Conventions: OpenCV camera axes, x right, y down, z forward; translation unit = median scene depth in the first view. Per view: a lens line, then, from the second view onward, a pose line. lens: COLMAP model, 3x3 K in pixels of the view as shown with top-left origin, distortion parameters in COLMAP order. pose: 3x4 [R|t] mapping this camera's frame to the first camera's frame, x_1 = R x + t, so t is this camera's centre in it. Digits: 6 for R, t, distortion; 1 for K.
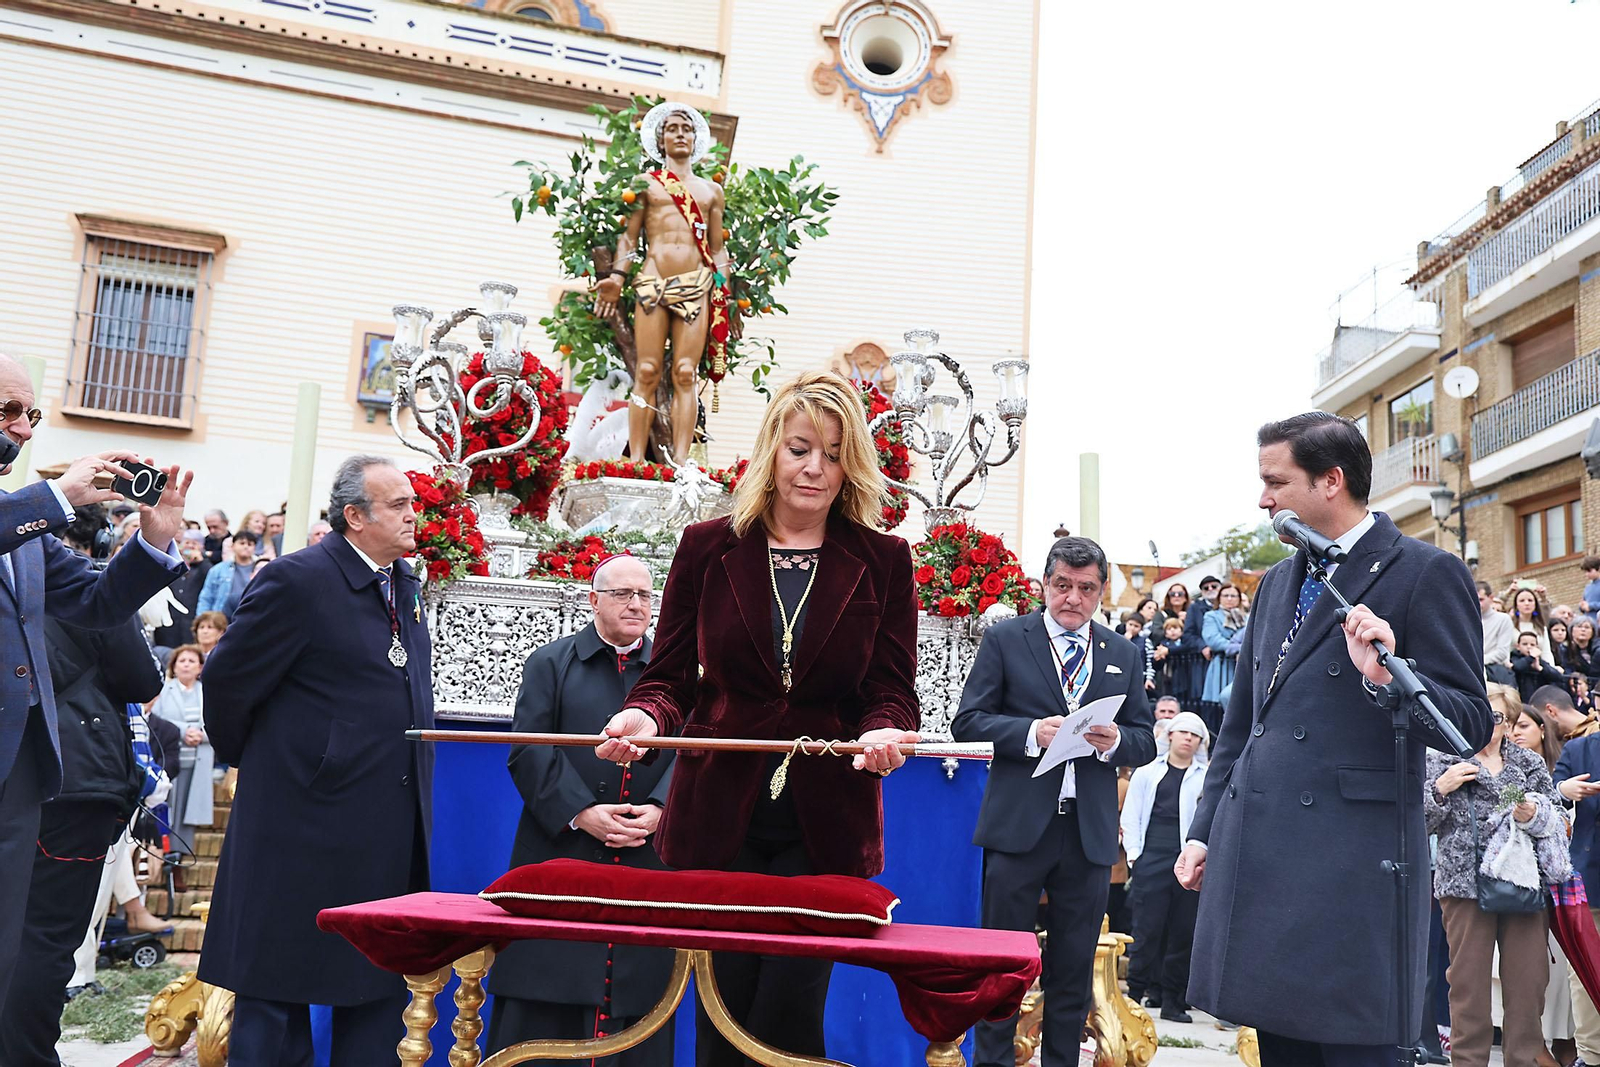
lens RADIAL K [[1542.8, 0, 804.0], [0, 1542.8, 542.6], [0, 0, 1]] dist [0.054576, 0.000000]
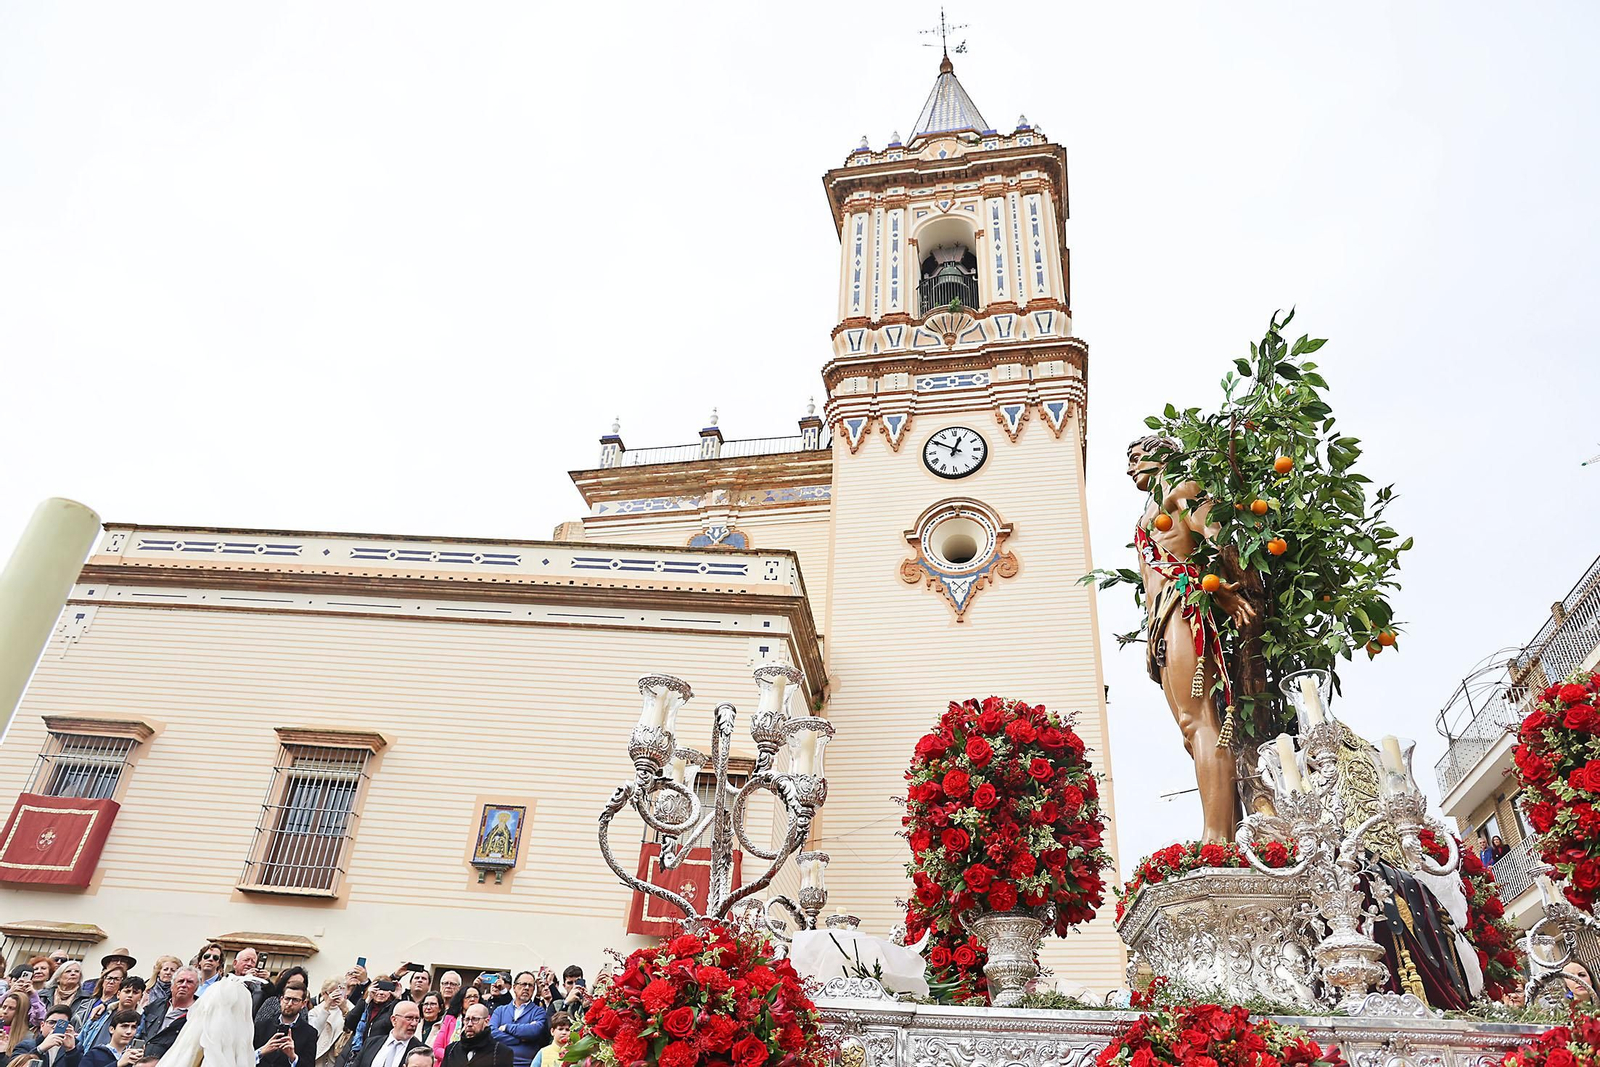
lens RADIAL K [[1129.0, 0, 812.8], [0, 1129.0, 514.3], [0, 0, 1]] dist [-0.085331, 0.063154]
pose [[0.963075, -0.157154, -0.218607, 0.181099], [0.052867, 0.906541, -0.418794, 0.033777], [0.263991, 0.391773, 0.881375, 0.239835]]
